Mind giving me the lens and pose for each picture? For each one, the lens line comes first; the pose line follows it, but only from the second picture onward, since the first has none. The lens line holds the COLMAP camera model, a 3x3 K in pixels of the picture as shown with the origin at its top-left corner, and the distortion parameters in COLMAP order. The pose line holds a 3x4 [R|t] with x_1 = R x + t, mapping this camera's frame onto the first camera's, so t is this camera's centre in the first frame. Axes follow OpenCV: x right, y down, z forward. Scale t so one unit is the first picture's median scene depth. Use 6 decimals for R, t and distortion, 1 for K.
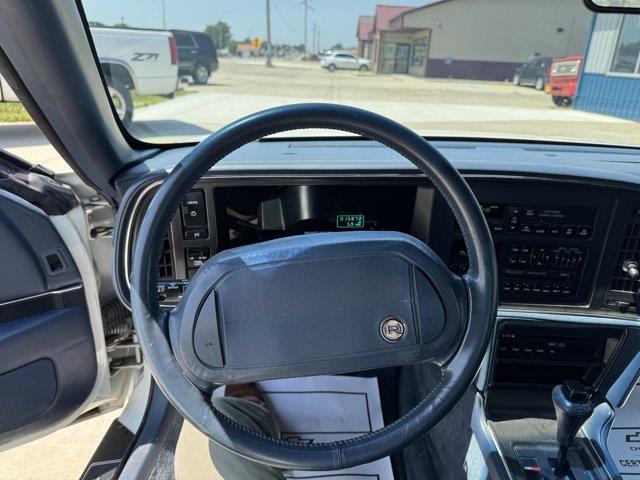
lens RADIAL K [[458.4, 0, 323.6], [0, 458.4, 238.9], [0, 0, 1]] dist [0.020163, -0.025709]
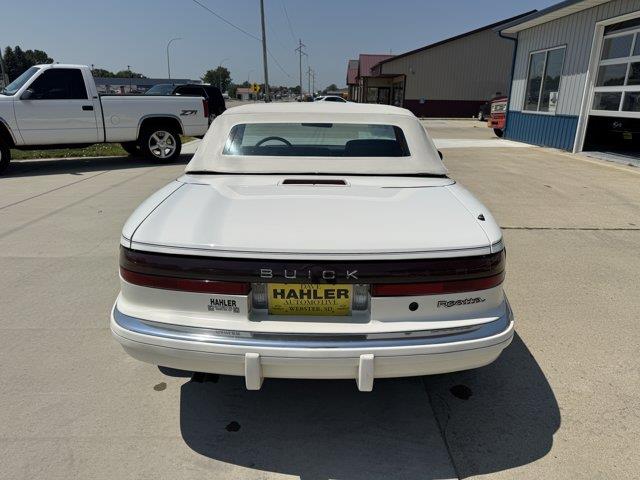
lens RADIAL K [[458.4, 0, 323.0], [0, 458.4, 240.9], [0, 0, 1]] dist [0.020163, -0.025709]
pose [[0.999634, -0.026926, -0.002471, 0.014517], [0.026677, 0.997023, -0.072344, 0.037829], [0.004412, 0.072252, 0.997377, -0.120638]]
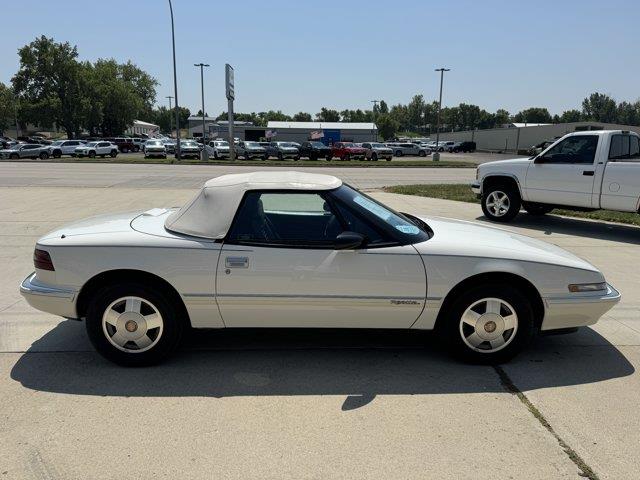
lens RADIAL K [[458.4, 0, 313.9], [0, 458.4, 239.3], [0, 0, 1]] dist [0.020163, -0.025709]
pose [[0.031108, 0.155721, -0.987311, 0.161914], [-0.371547, 0.918808, 0.133210, -0.010886], [0.927893, 0.362688, 0.086440, 0.002457]]
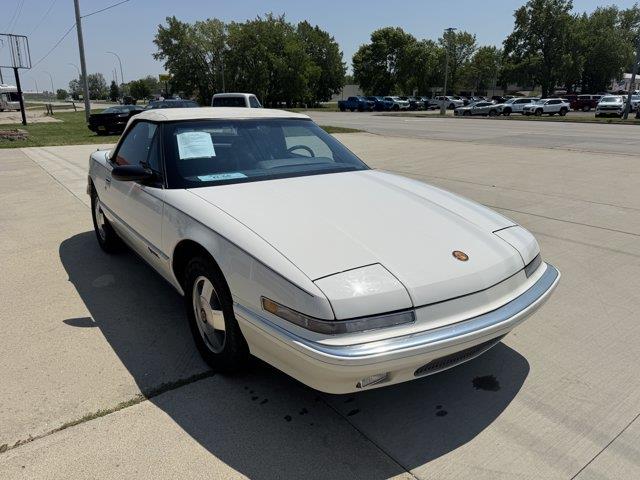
lens RADIAL K [[458.4, 0, 320.8], [0, 458.4, 238.1], [0, 0, 1]] dist [0.020163, -0.025709]
pose [[-0.803606, 0.124430, -0.582010, 0.078148], [-0.249529, 0.817362, 0.519282, -0.056514], [0.540327, 0.562526, -0.625788, 0.126305]]
